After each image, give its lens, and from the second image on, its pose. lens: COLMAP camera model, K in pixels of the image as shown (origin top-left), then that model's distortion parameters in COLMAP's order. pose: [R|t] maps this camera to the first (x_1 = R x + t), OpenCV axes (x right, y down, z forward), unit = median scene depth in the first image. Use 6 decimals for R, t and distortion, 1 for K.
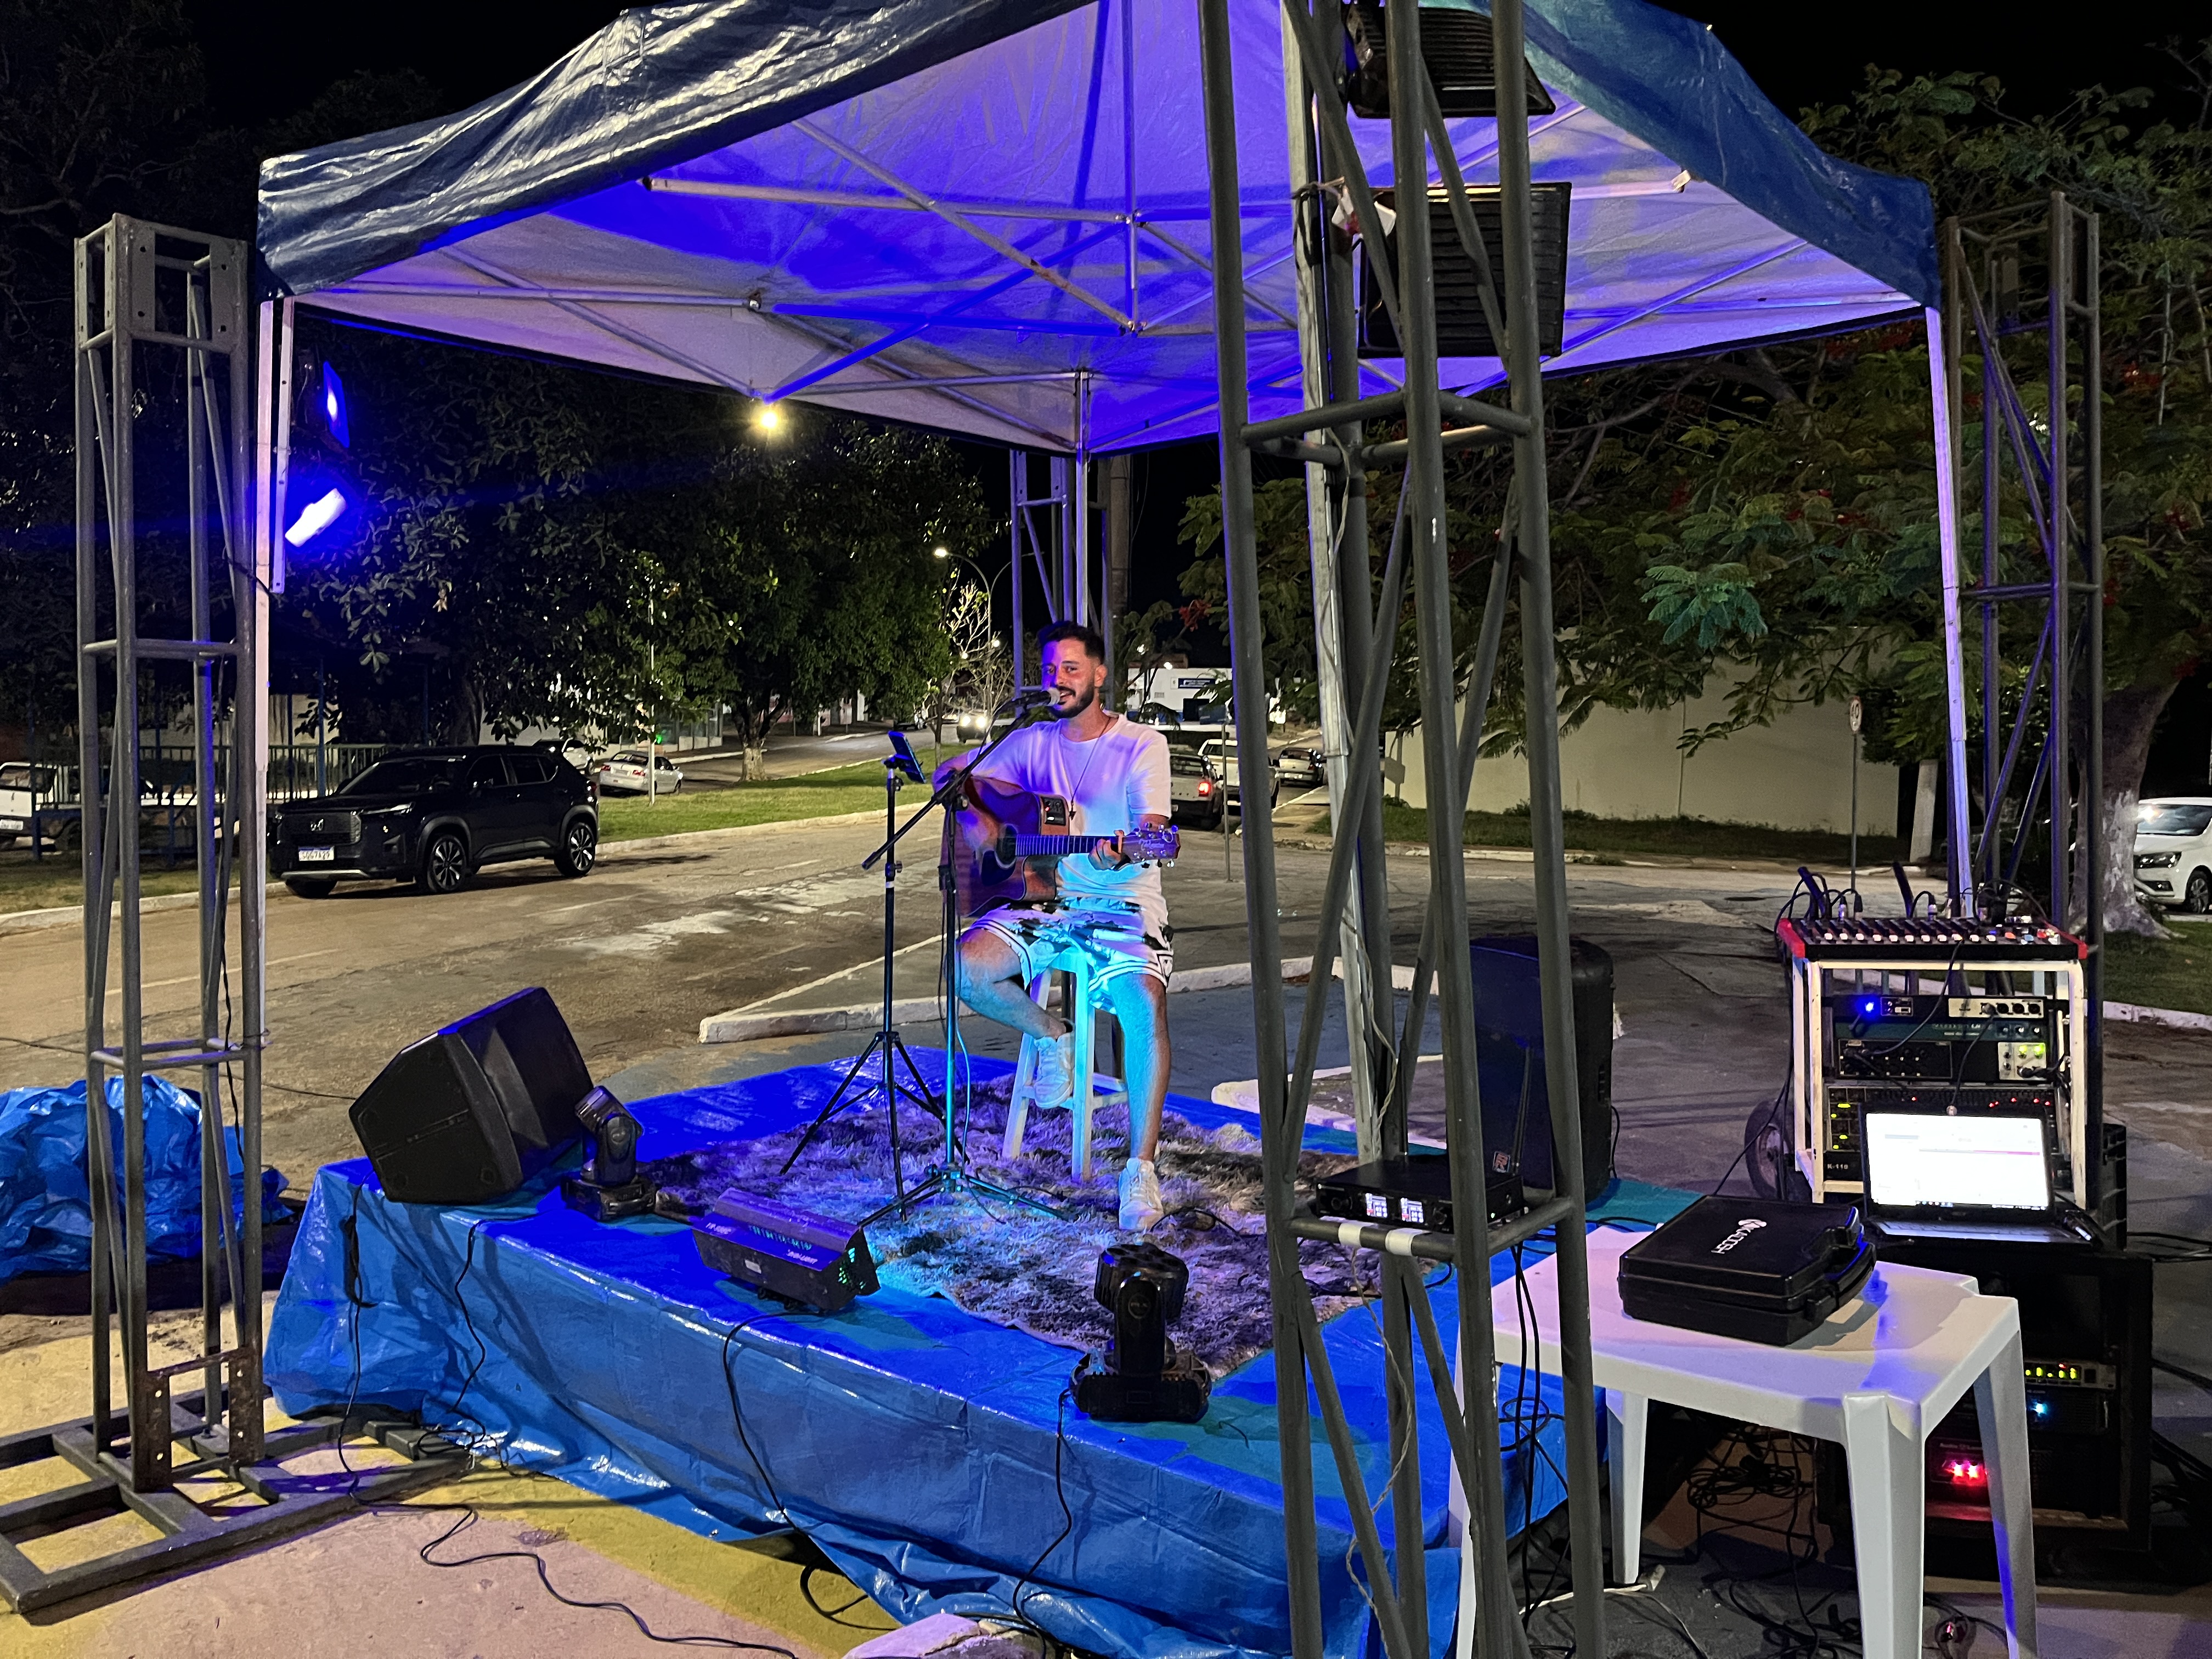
lens RADIAL K [[1865.1, 0, 1094.9], [0, 1865.1, 829.4], [0, 0, 1]] dist [0.058880, -0.113644]
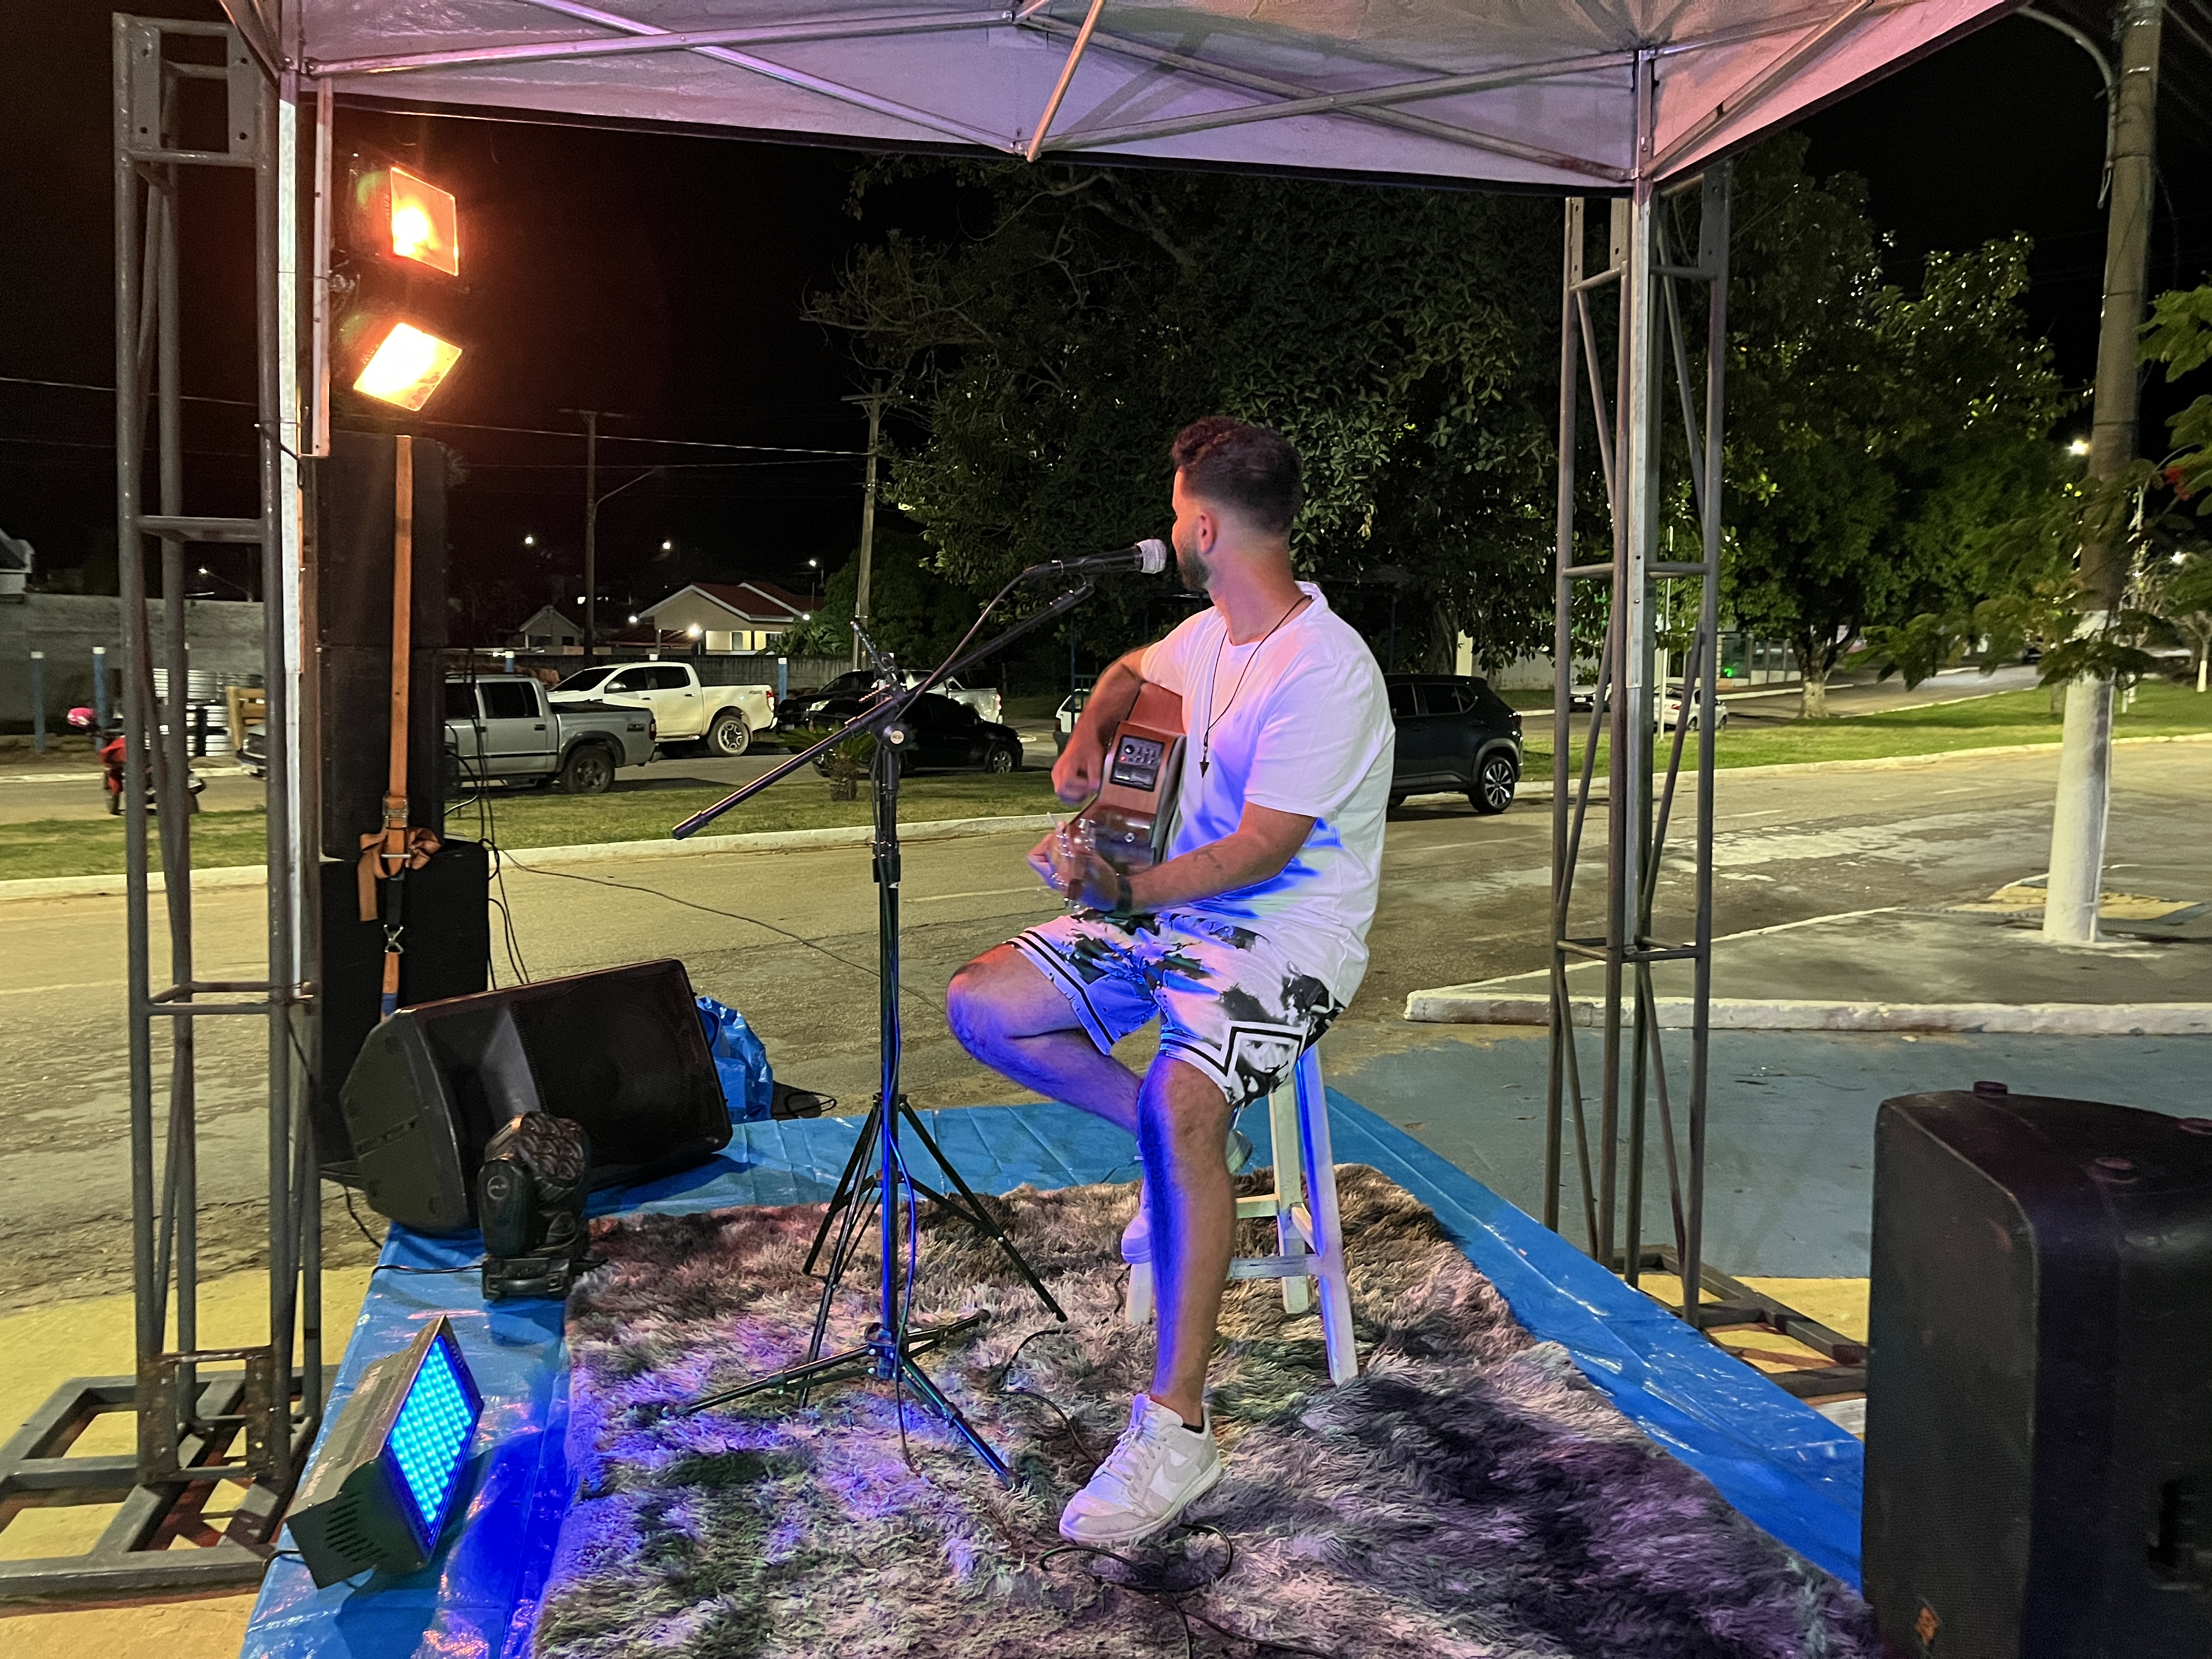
lens RADIAL K [[1691.4, 0, 1134.6], [0, 1691.4, 834.5], [0, 0, 1]] dist [0.088311, -0.139674]
pose [[0.783202, 0.065057, -0.618355, 0.114011], [-0.038534, 0.997678, 0.056159, -0.005722], [0.620572, -0.020156, 0.783890, 0.222462]]
